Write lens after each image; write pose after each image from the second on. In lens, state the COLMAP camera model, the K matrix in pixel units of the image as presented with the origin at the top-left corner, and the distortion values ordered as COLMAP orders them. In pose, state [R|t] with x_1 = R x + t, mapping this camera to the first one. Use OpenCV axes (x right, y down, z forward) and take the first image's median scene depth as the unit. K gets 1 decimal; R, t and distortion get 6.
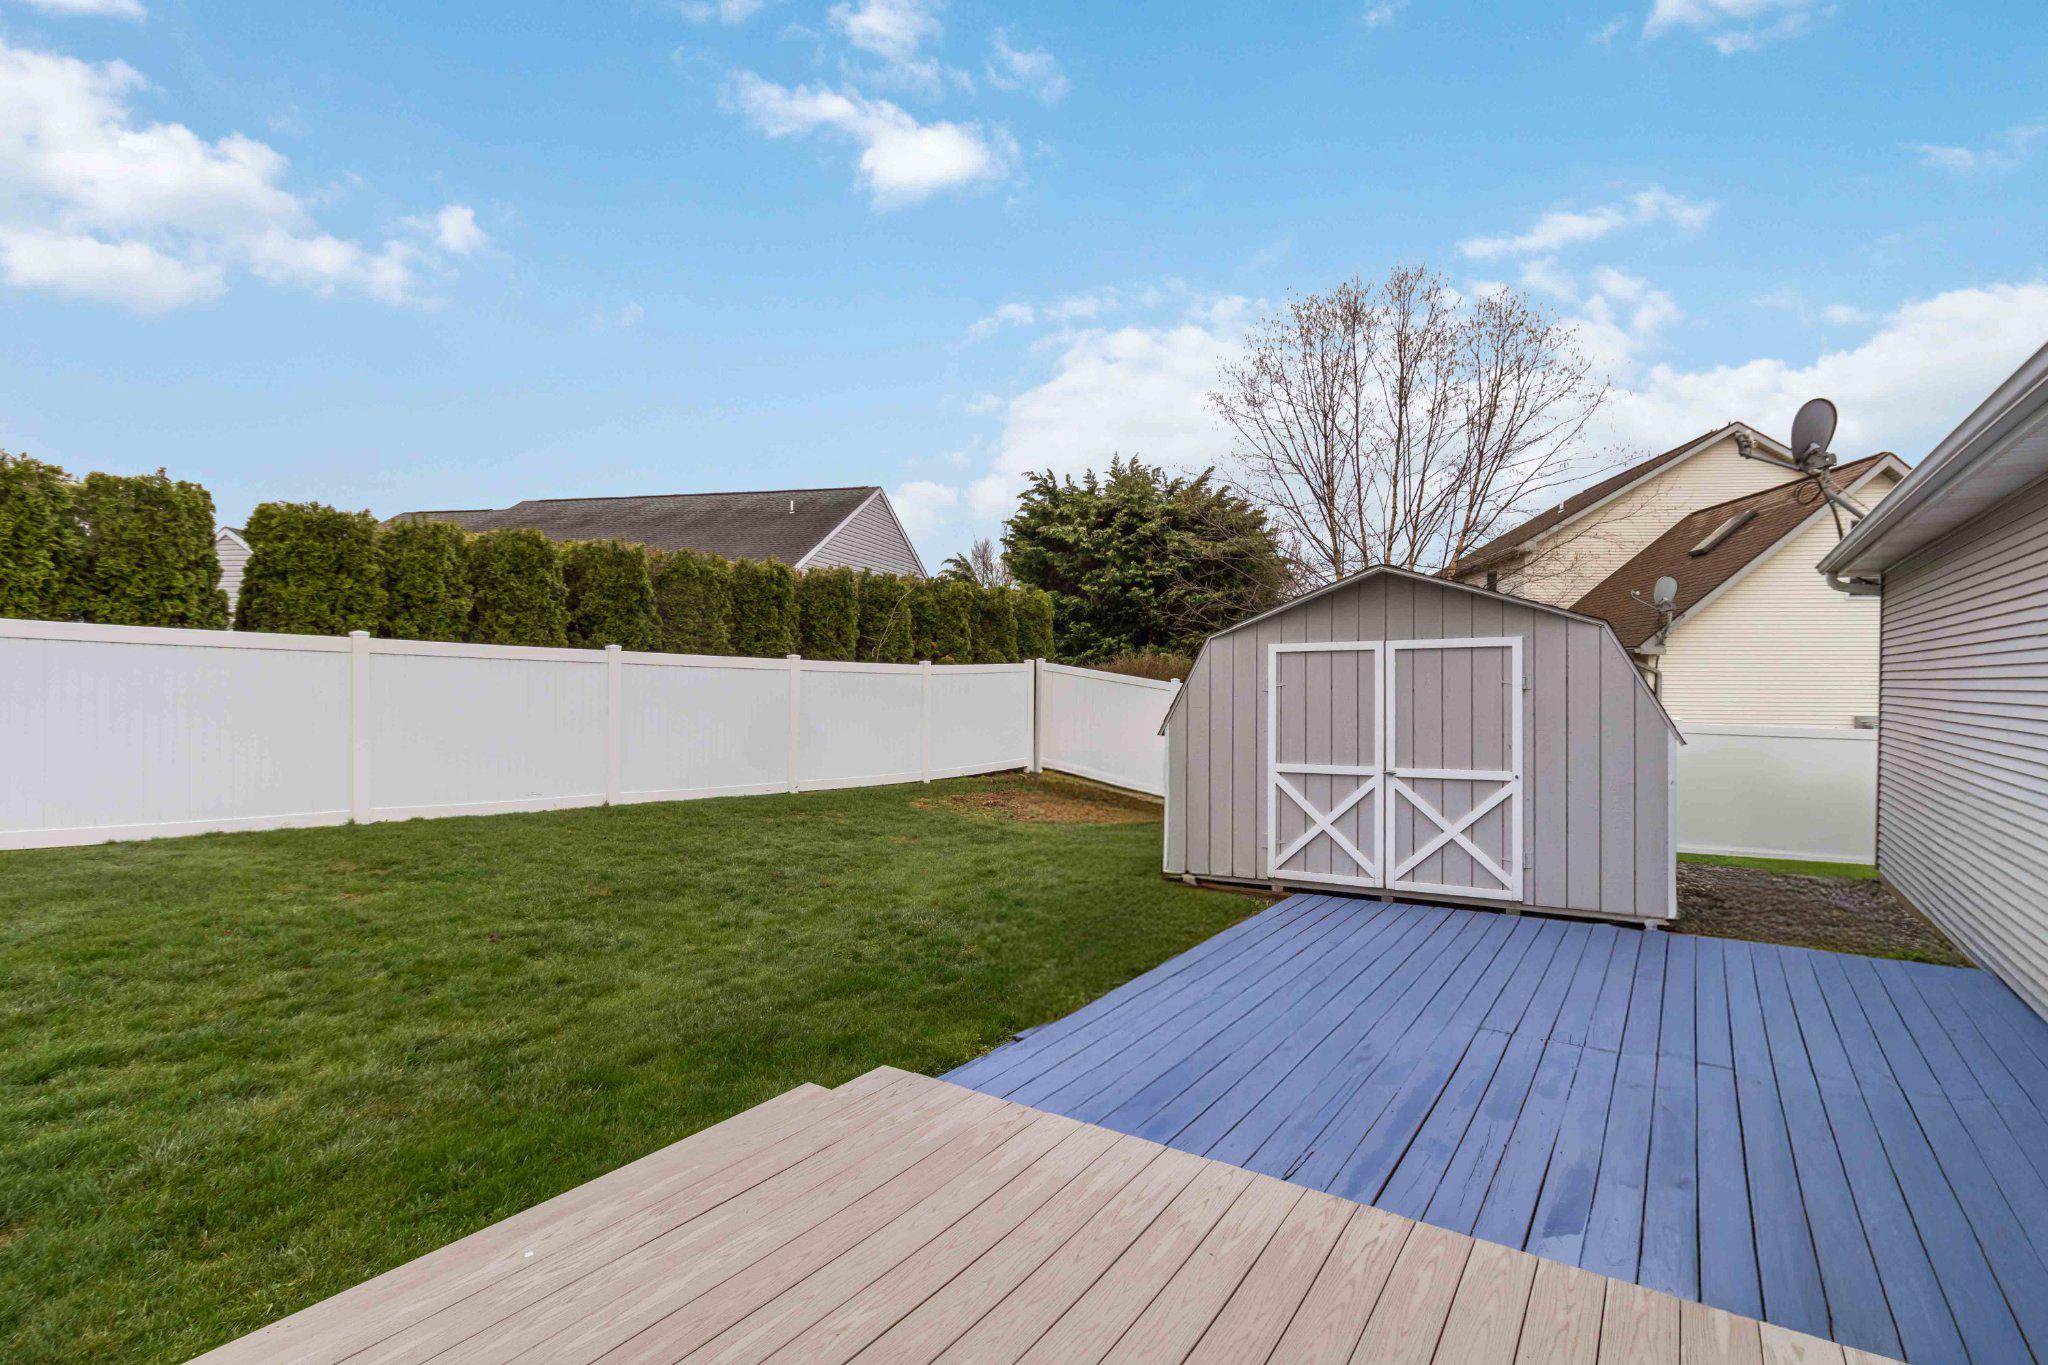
lens RADIAL K [[1006.4, 0, 1024.0], [0, 1006.4, 682.5], [0, 0, 1]] dist [-0.000834, -0.000099]
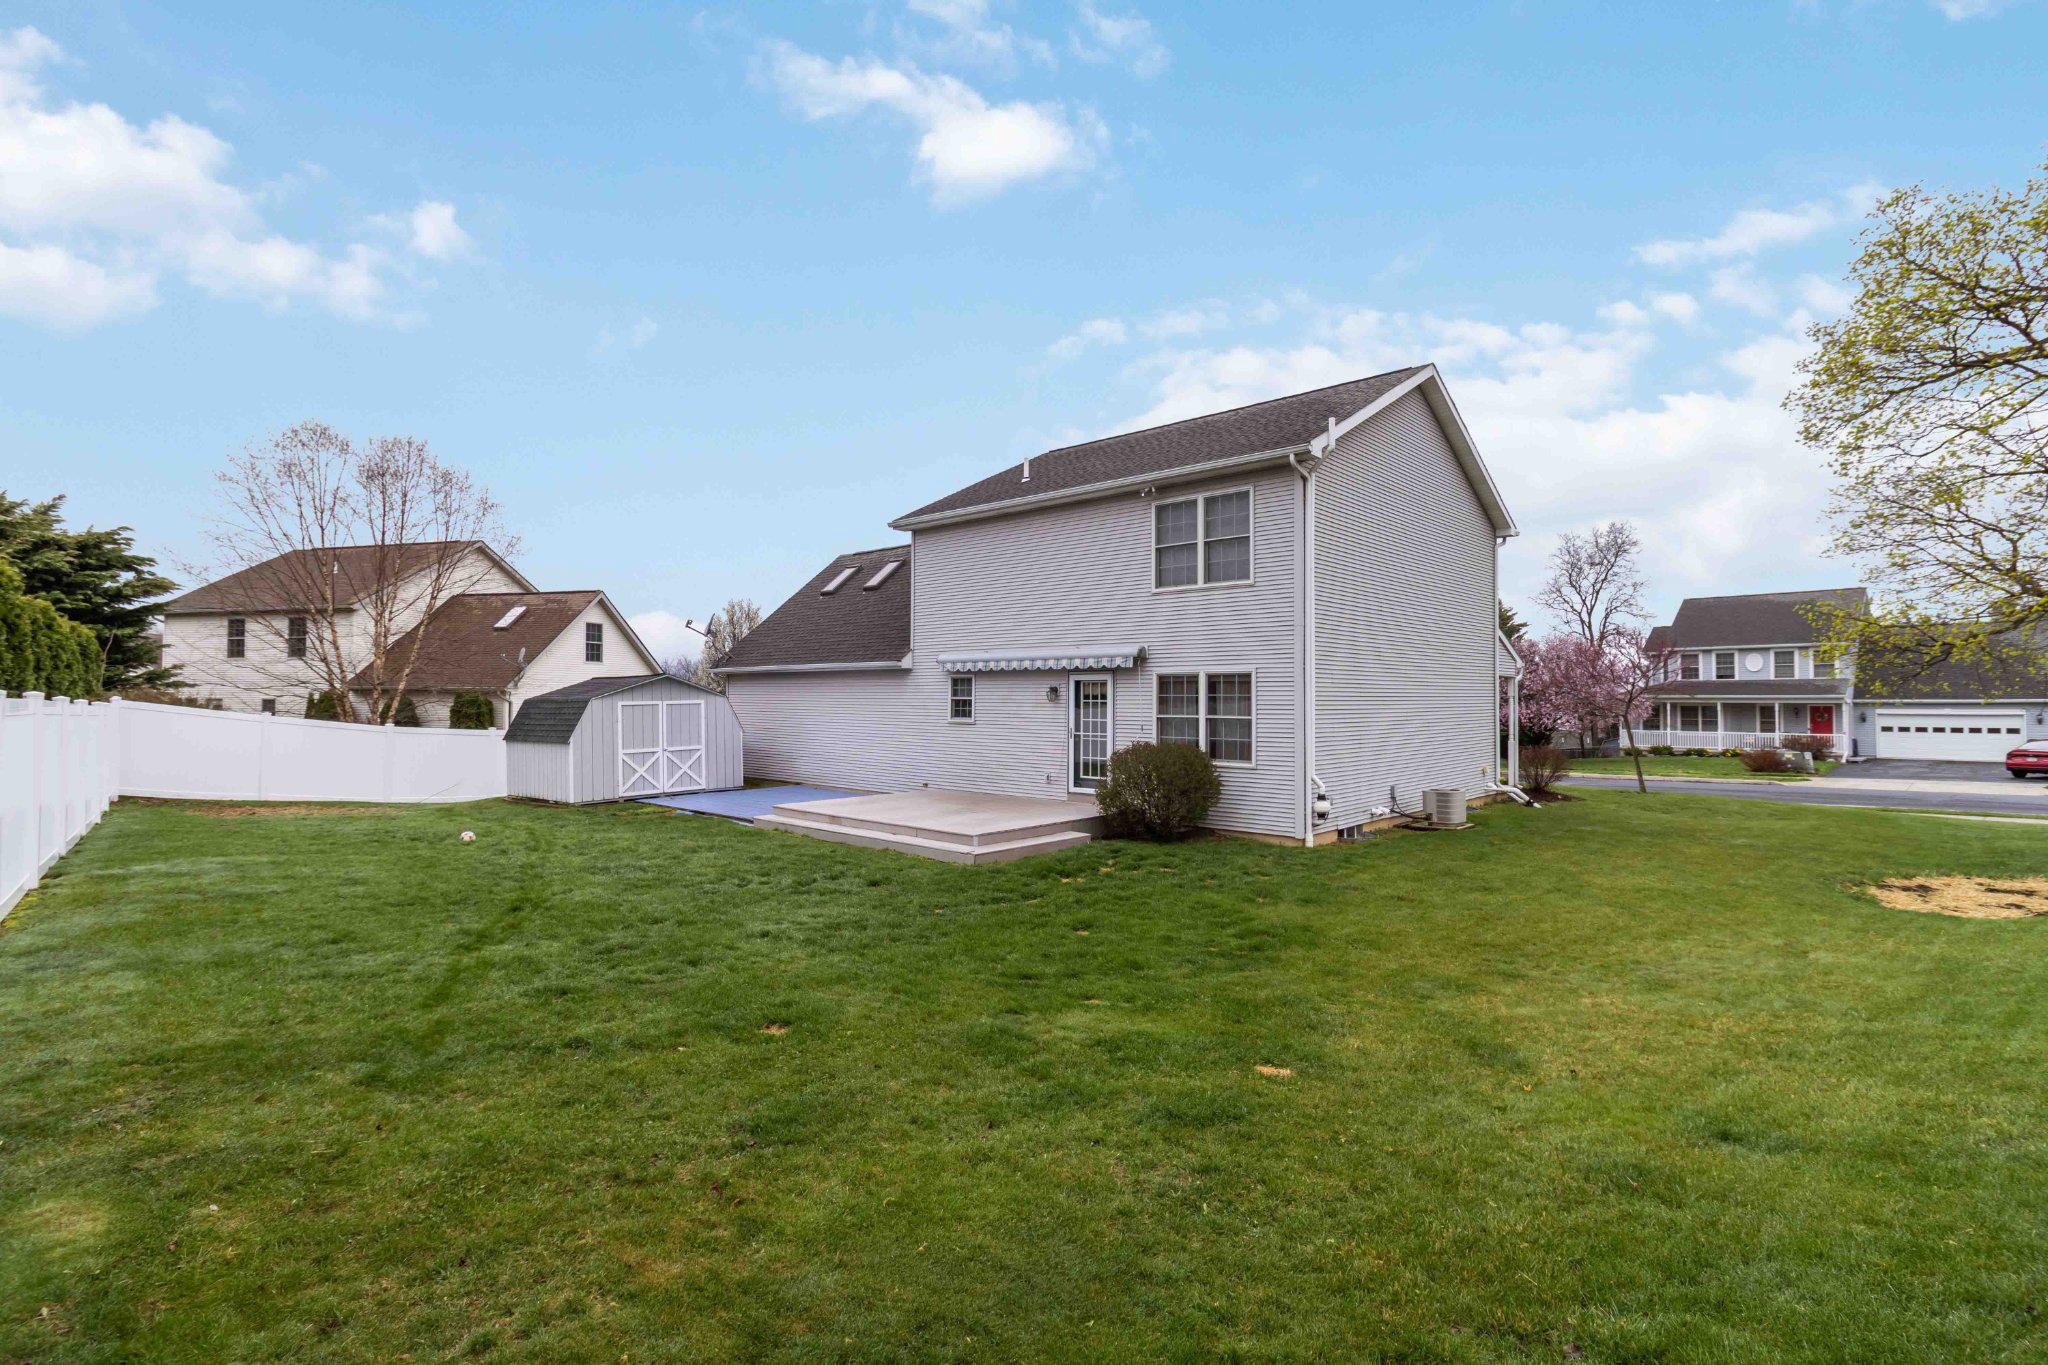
lens RADIAL K [[1006.4, 0, 1024.0], [0, 1006.4, 682.5], [0, 0, 1]] dist [-0.000834, -0.000099]
pose [[0.197101, 0.010063, 0.980332, -2.107610], [-0.001037, 0.999949, -0.010056, -0.064926], [-0.980383, 0.000965, 0.197101, -0.479585]]
